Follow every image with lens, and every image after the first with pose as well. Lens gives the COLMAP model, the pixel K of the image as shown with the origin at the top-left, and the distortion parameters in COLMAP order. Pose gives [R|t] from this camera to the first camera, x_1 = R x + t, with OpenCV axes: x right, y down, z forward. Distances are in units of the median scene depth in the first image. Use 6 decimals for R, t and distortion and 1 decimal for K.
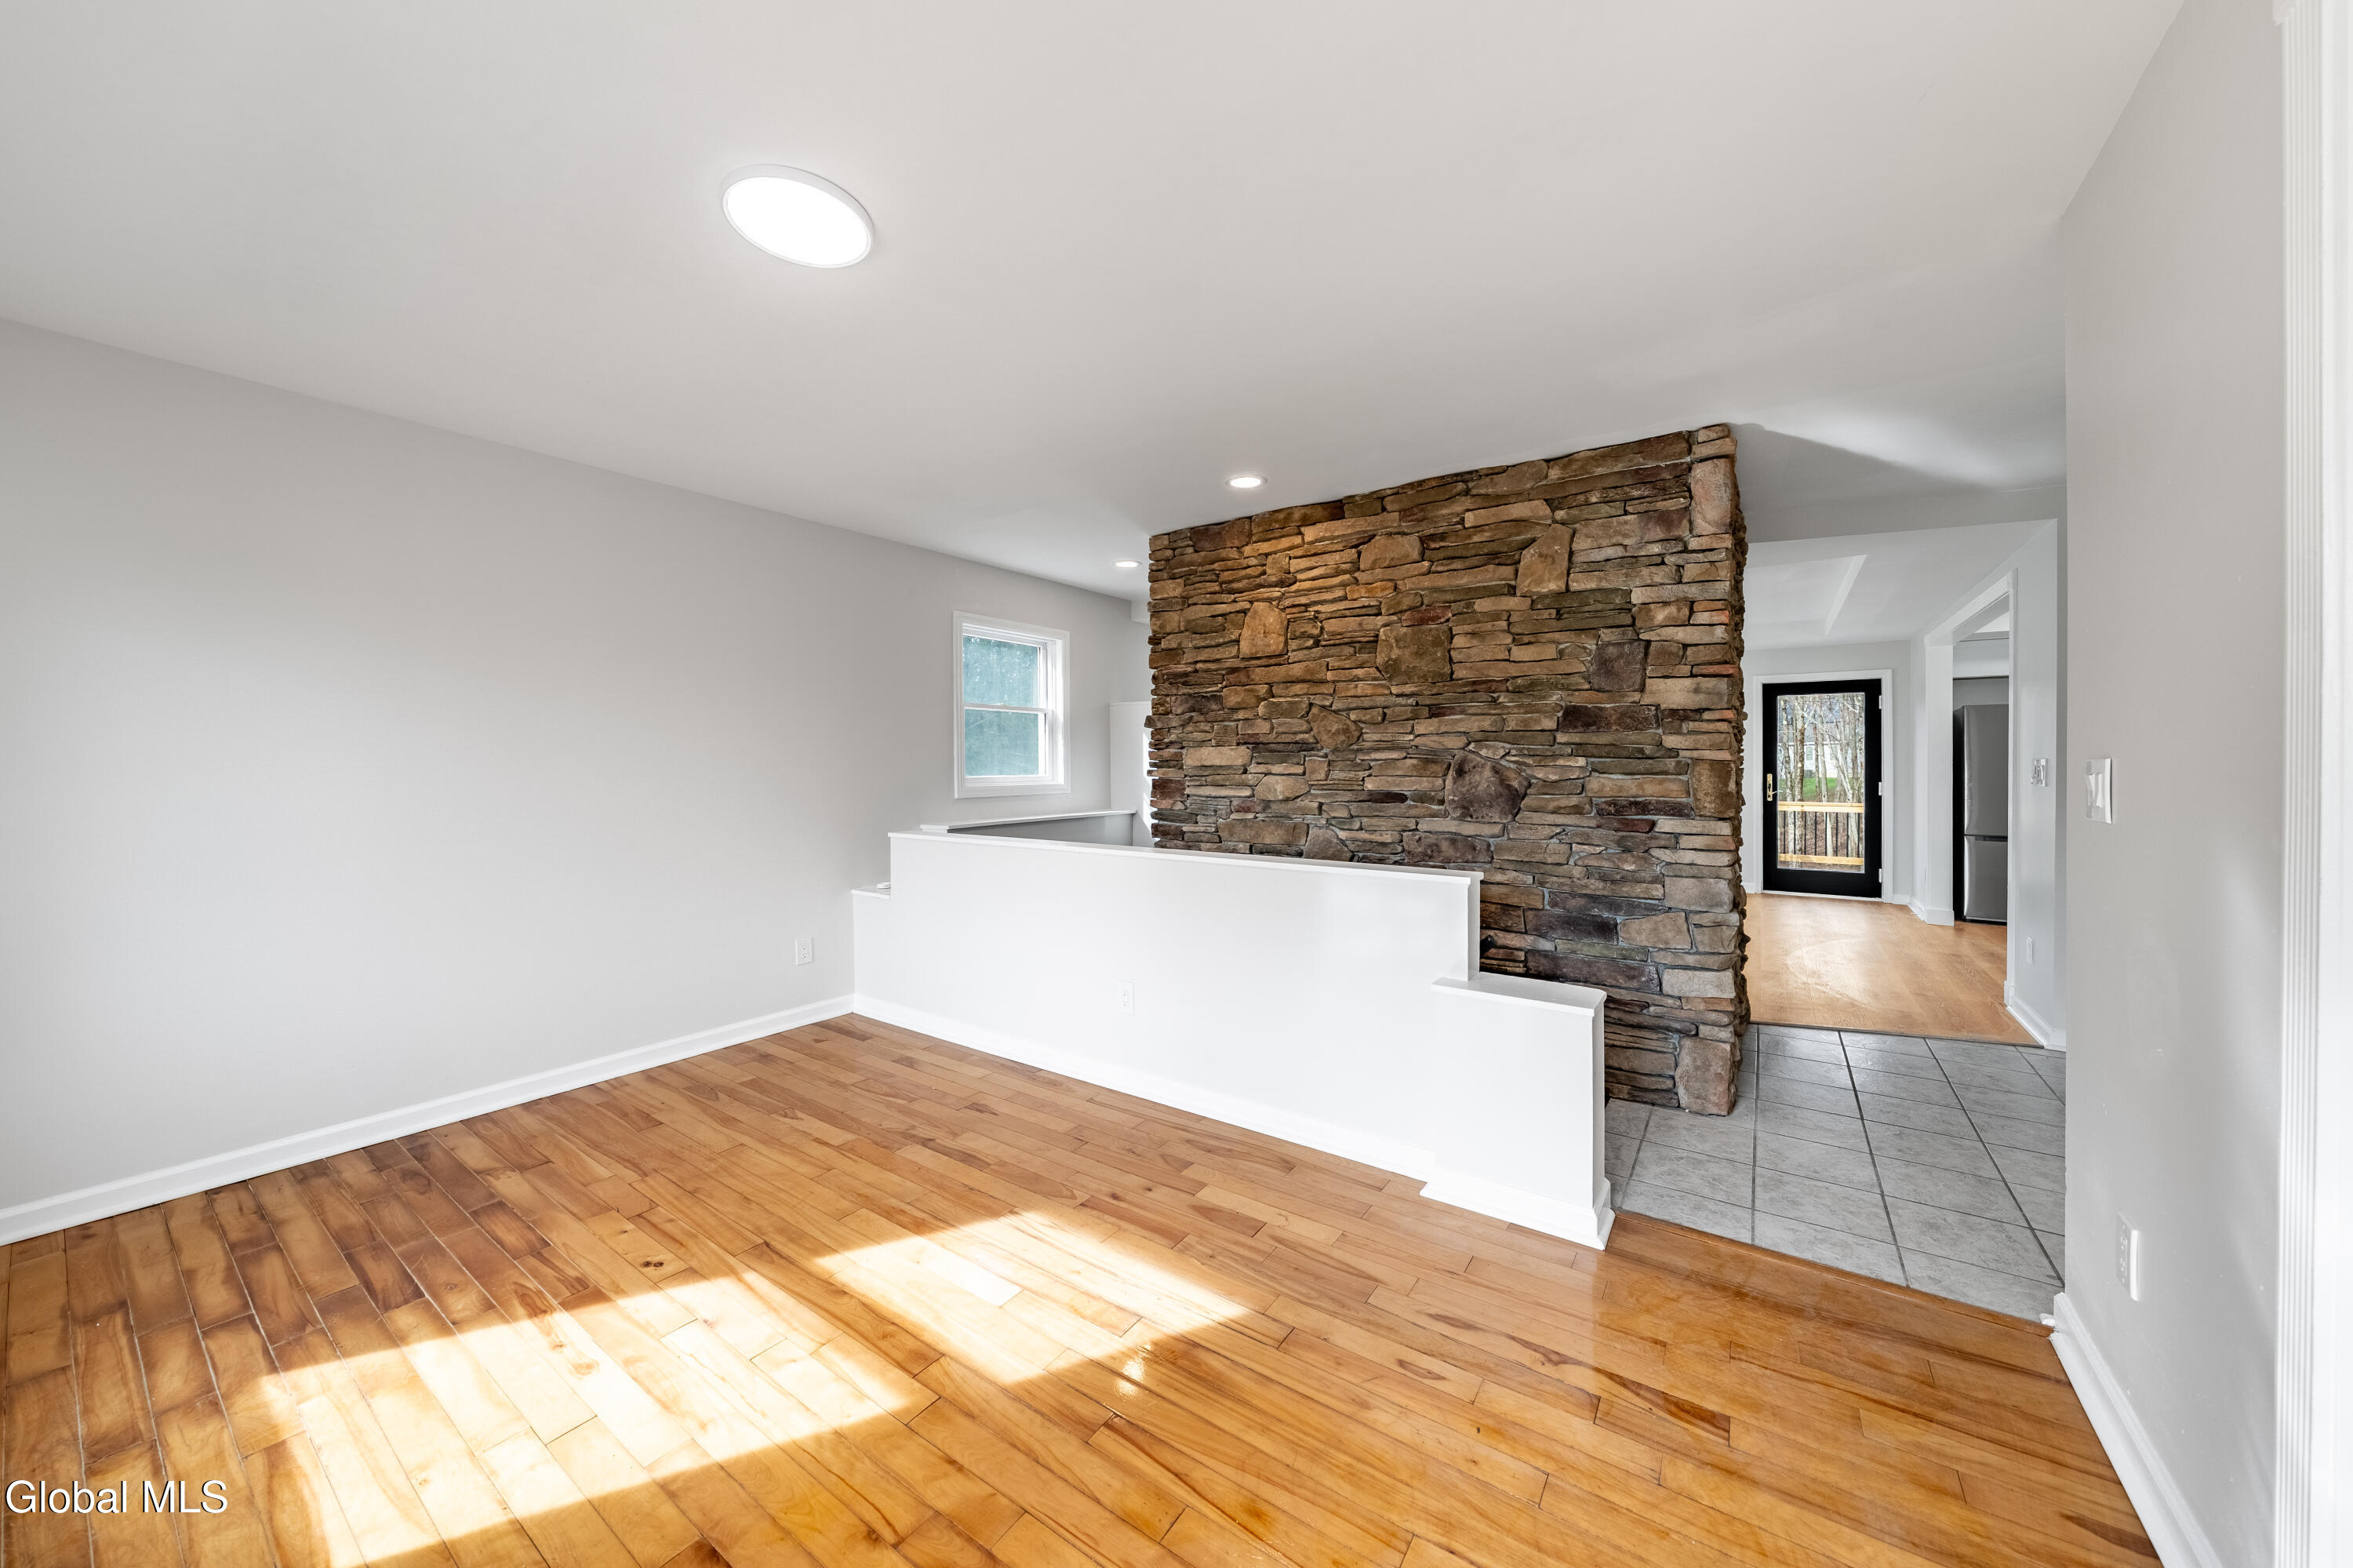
lens RADIAL K [[816.1, 0, 1187.6], [0, 816.1, 762.9], [0, 0, 1]] dist [-0.000516, 0.000158]
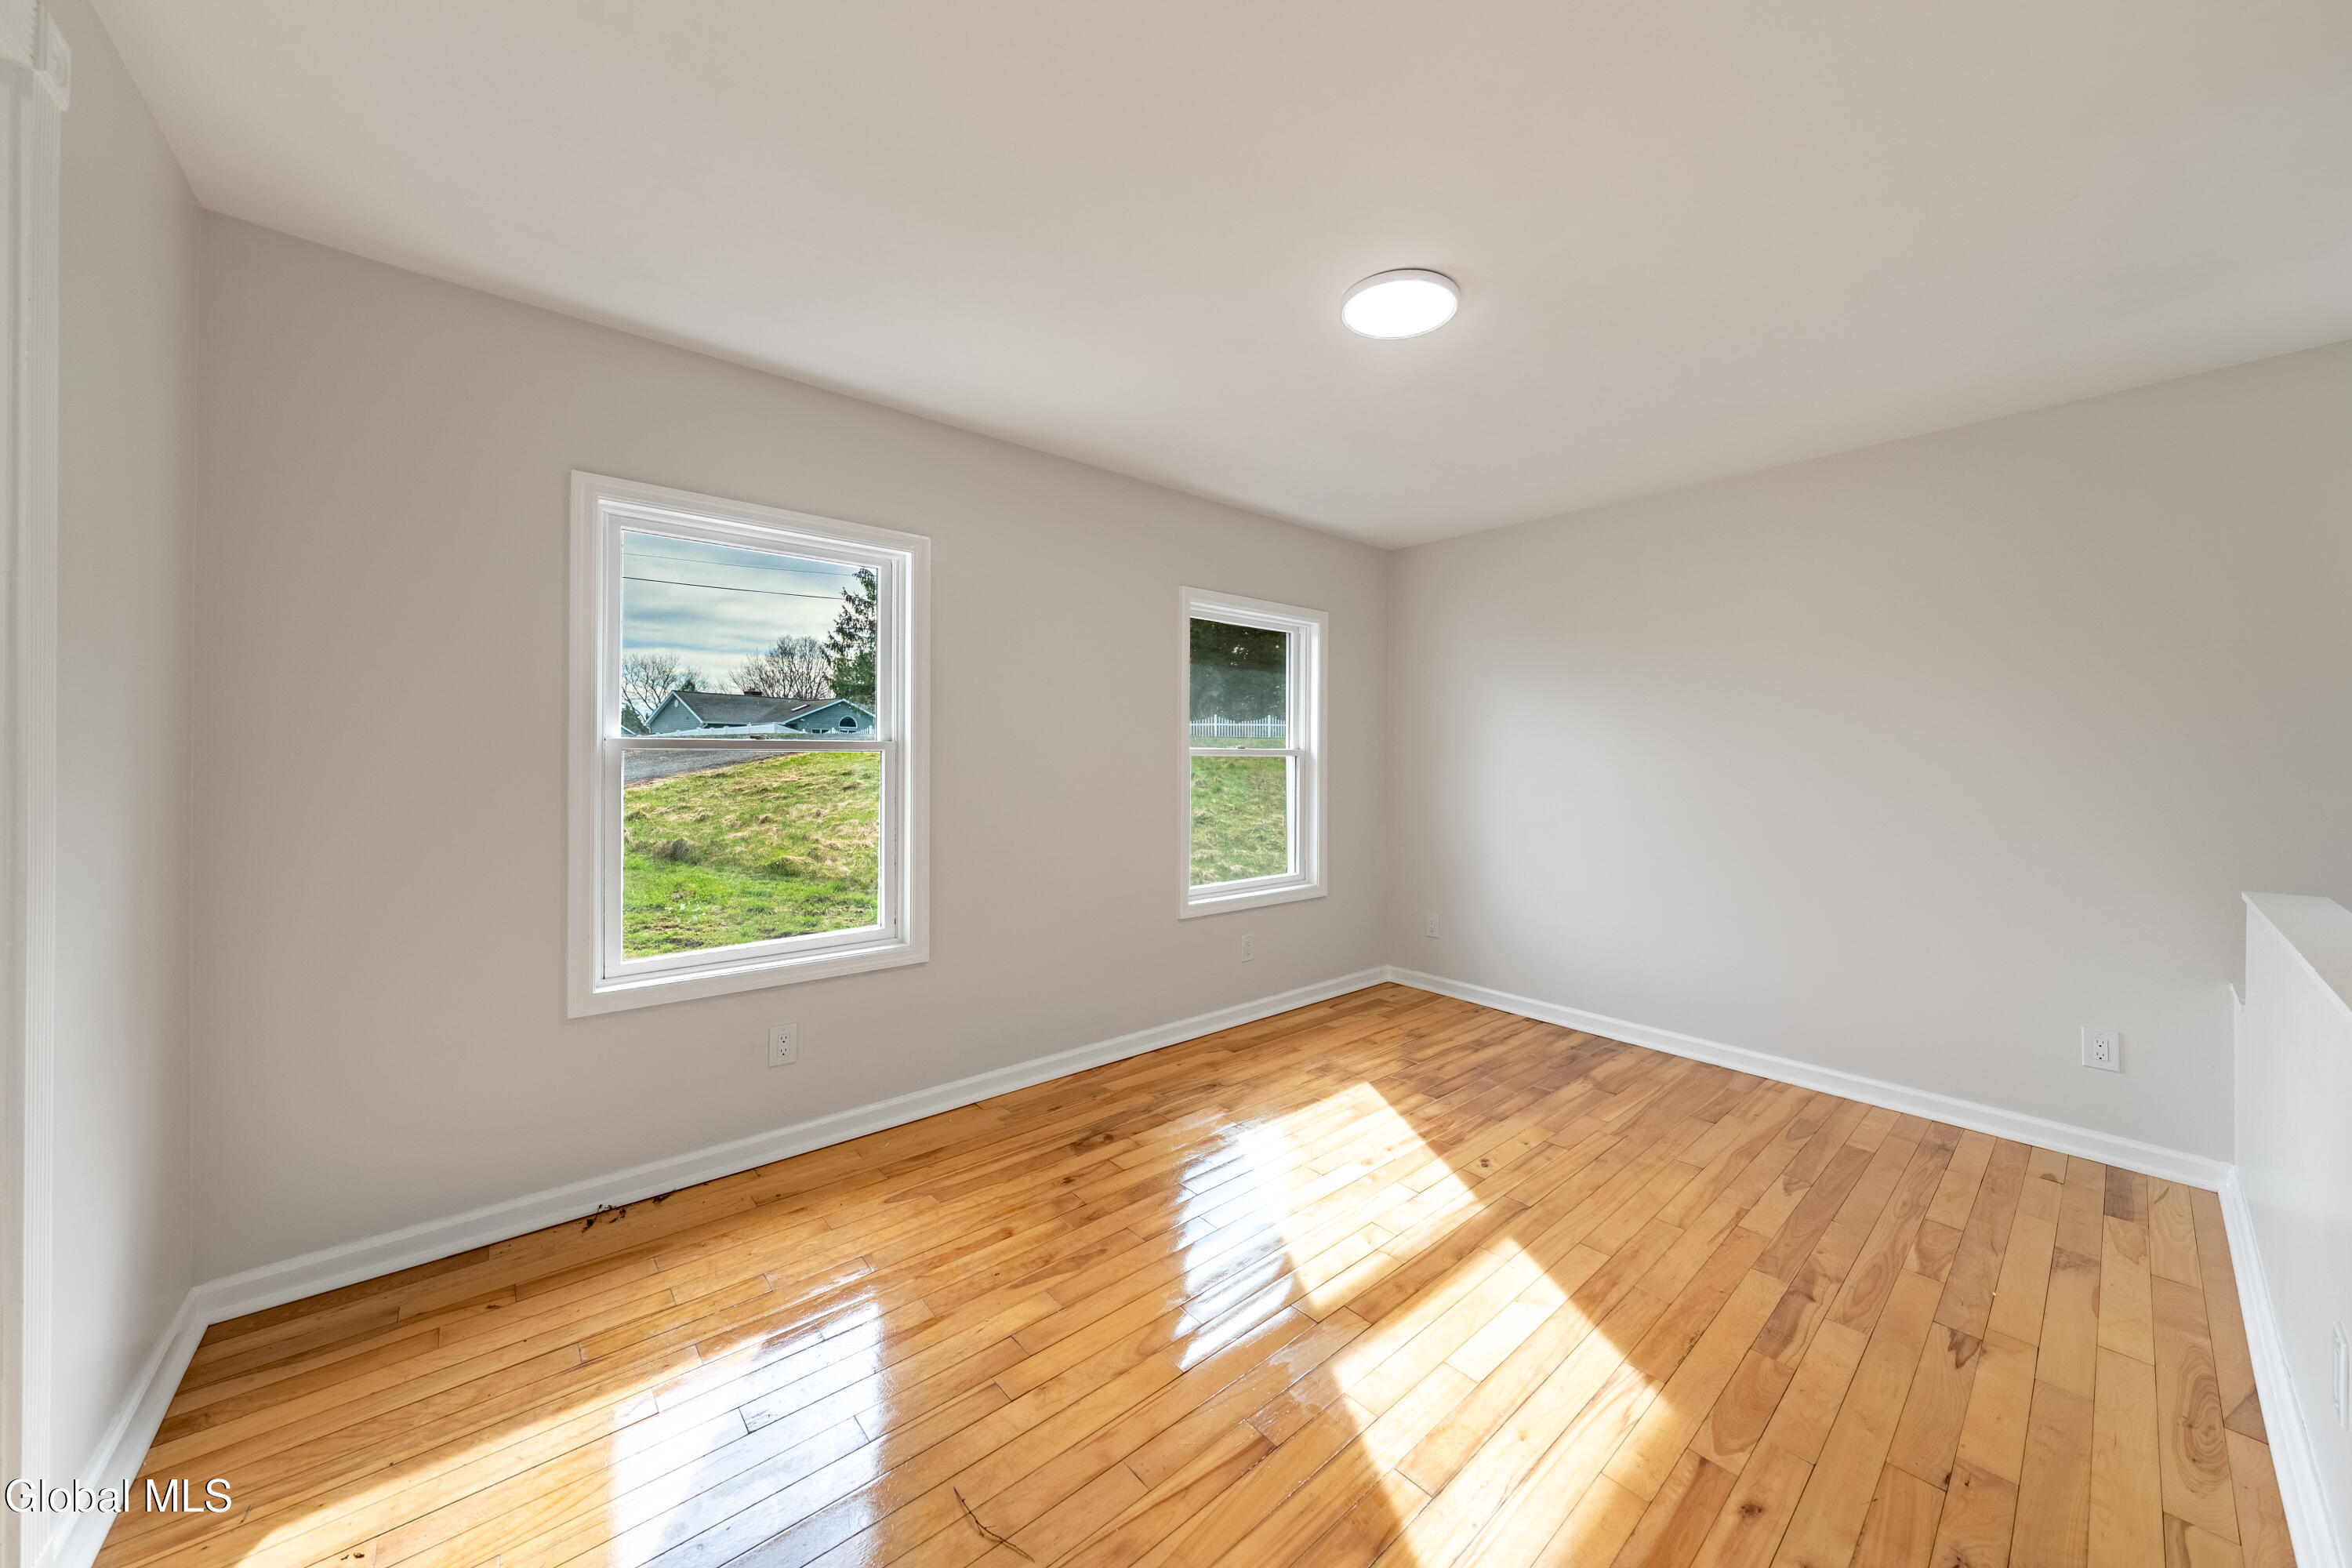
lens RADIAL K [[815.7, 0, 1187.1], [0, 815.7, 762.9], [0, 0, 1]] dist [-0.000516, 0.000158]
pose [[-0.241142, 0.008479, -0.970453, 0.517863], [-0.006972, 0.999921, 0.010469, 0.002203], [0.970465, 0.009291, -0.241064, 0.693037]]
